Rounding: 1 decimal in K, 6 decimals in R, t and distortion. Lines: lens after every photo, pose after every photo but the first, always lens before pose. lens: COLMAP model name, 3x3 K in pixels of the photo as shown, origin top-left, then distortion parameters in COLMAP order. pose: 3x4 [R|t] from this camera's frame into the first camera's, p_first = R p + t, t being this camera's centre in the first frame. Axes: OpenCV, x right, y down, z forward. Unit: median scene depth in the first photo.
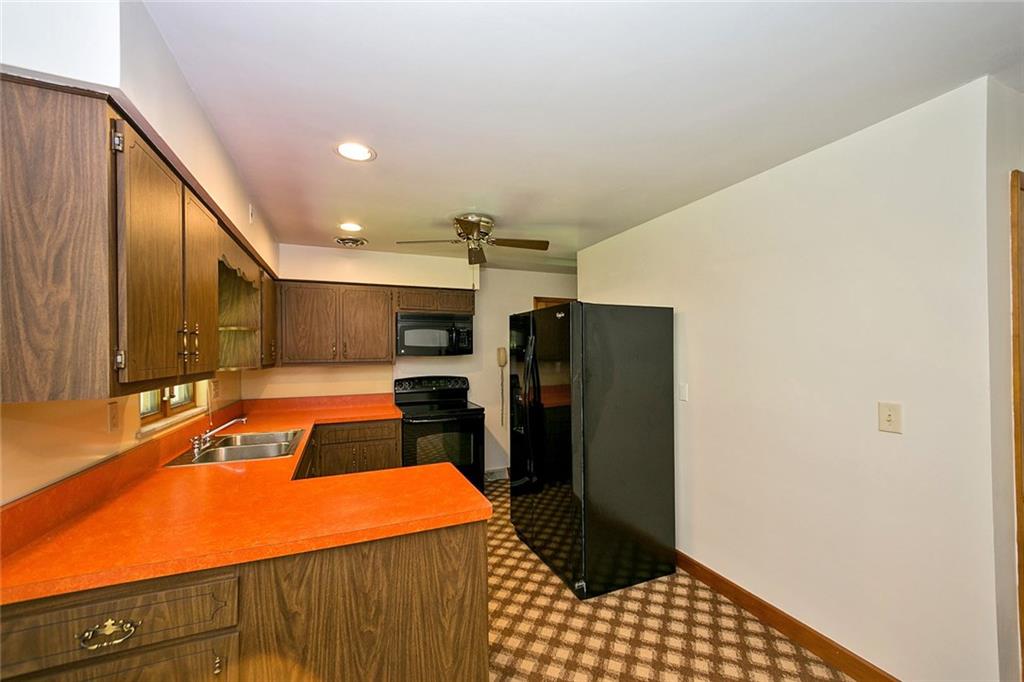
lens RADIAL K [[404.1, 0, 513.1], [0, 404.1, 349.1], [0, 0, 1]] dist [0.002913, -0.000774]
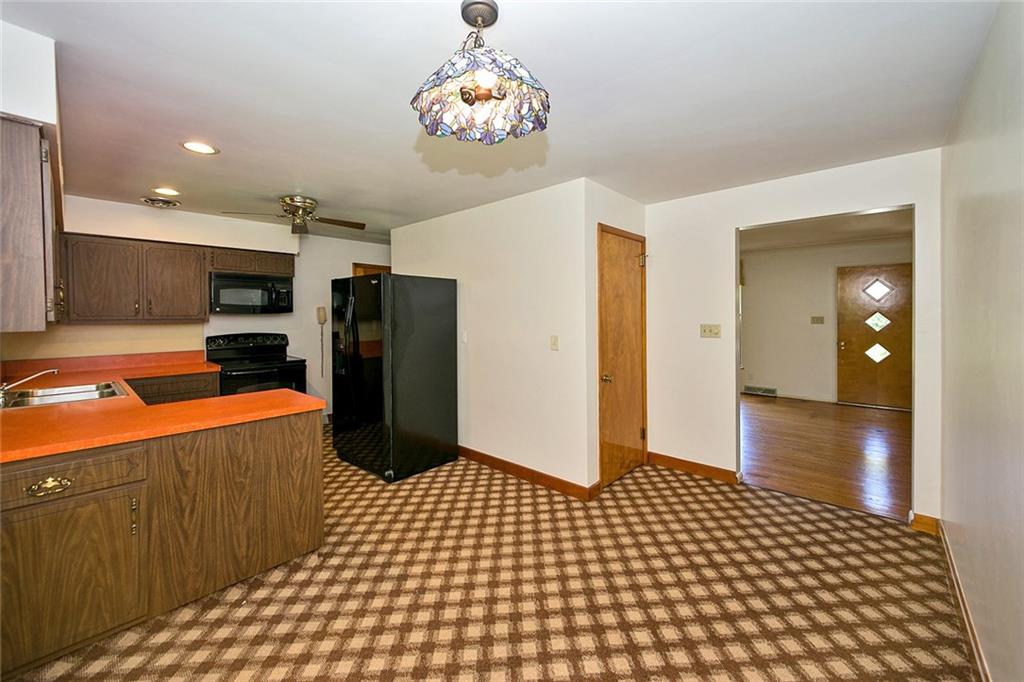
lens RADIAL K [[404.1, 0, 519.3], [0, 404.1, 319.3], [0, 0, 1]] dist [0.002913, -0.000774]
pose [[0.903293, -0.004763, 0.428998, -0.024125], [-0.002050, 0.999879, 0.015417, 0.020077], [-0.429020, -0.014805, 0.903174, -0.417294]]
